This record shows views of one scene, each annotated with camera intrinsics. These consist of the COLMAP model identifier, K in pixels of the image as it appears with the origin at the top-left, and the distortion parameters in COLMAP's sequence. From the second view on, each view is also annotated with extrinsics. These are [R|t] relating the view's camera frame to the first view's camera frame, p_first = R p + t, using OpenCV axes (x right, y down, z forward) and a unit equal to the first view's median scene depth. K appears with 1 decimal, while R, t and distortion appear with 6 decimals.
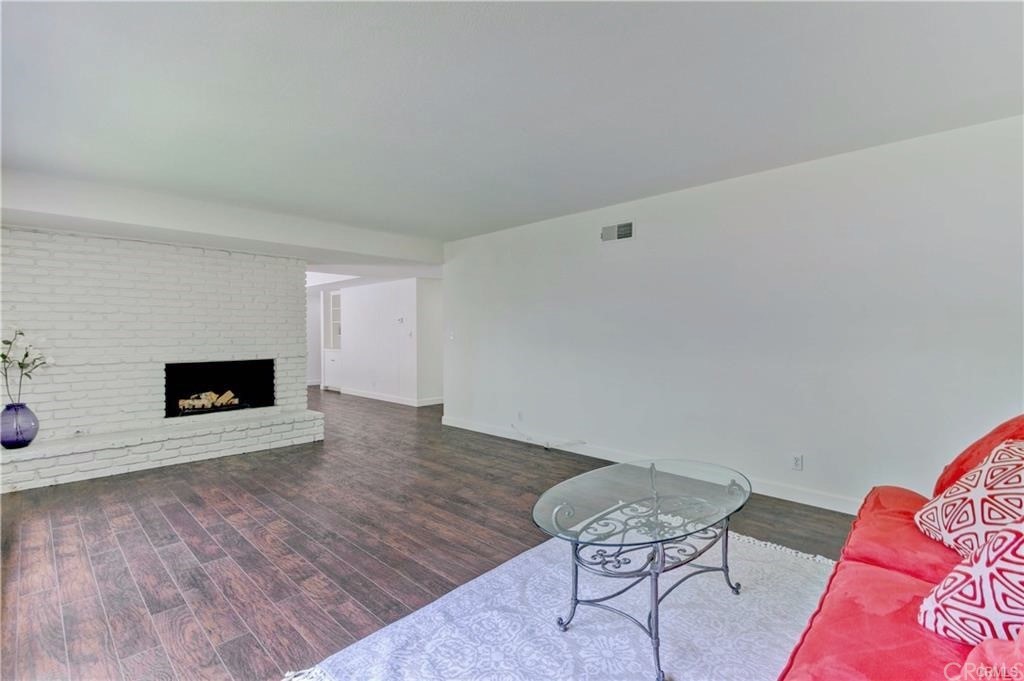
lens RADIAL K [[469.0, 0, 514.1], [0, 469.0, 336.0], [0, 0, 1]] dist [0.018608, -0.012396]
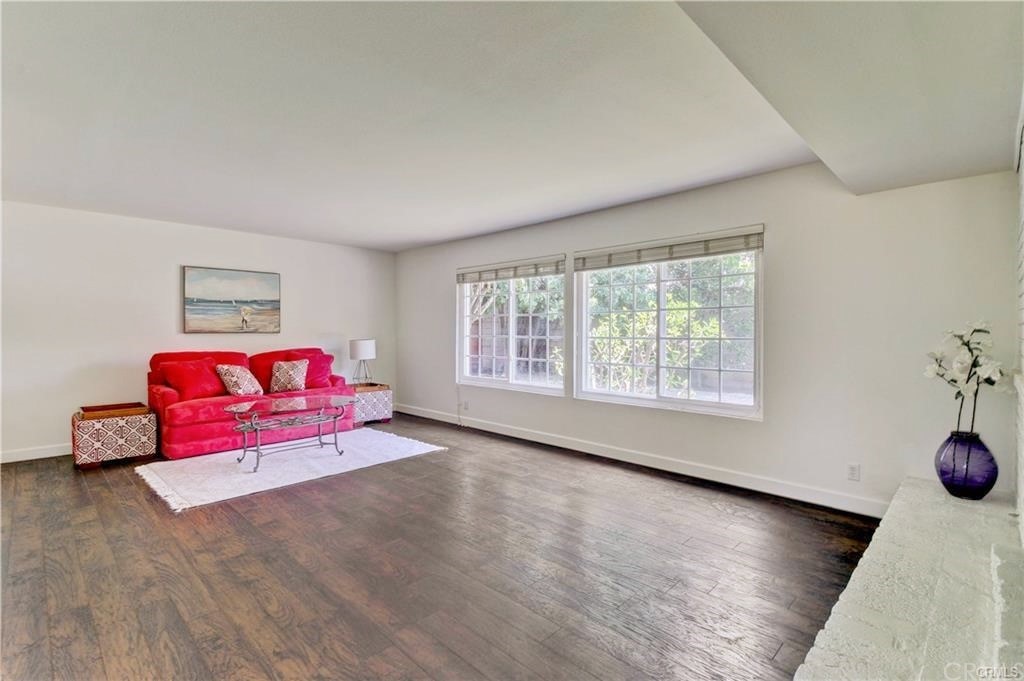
lens RADIAL K [[469.0, 0, 514.1], [0, 469.0, 336.0], [0, 0, 1]] dist [0.018608, -0.012396]
pose [[-0.999978, 0.002511, 0.006164, -0.355987], [0.002619, 0.999842, 0.017598, -0.007912], [-0.006119, 0.017613, -0.999826, 1.516638]]
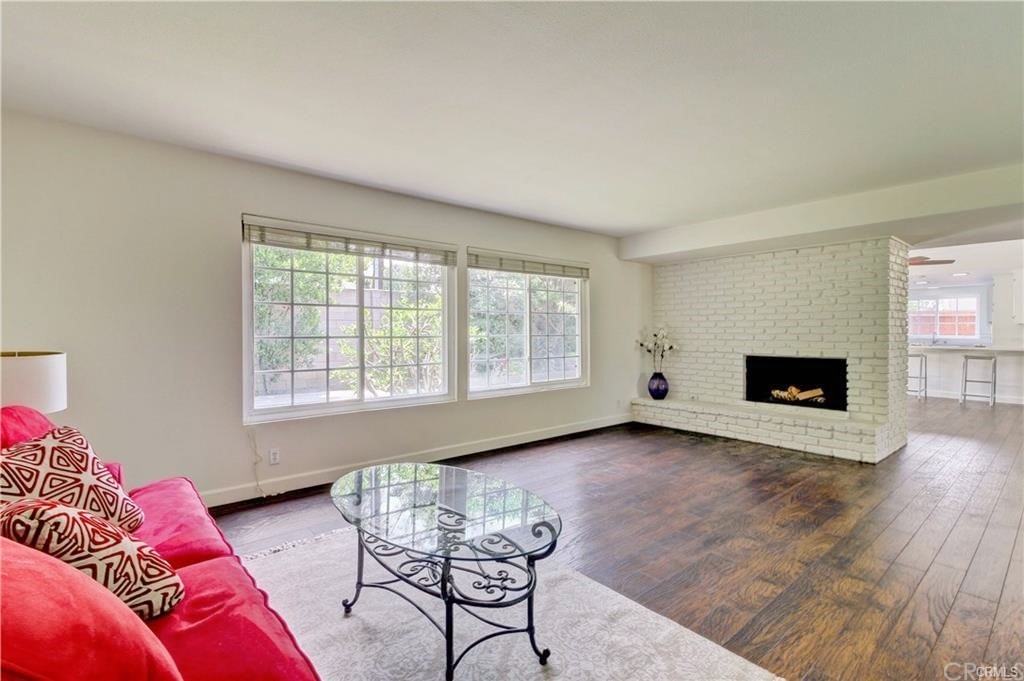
lens RADIAL K [[469.0, 0, 514.1], [0, 469.0, 336.0], [0, 0, 1]] dist [0.018608, -0.012396]
pose [[-0.104935, 0.011670, -0.994411, 0.564383], [-0.008868, 0.999880, 0.012670, 0.000029], [0.994439, 0.010148, -0.104819, 0.596083]]
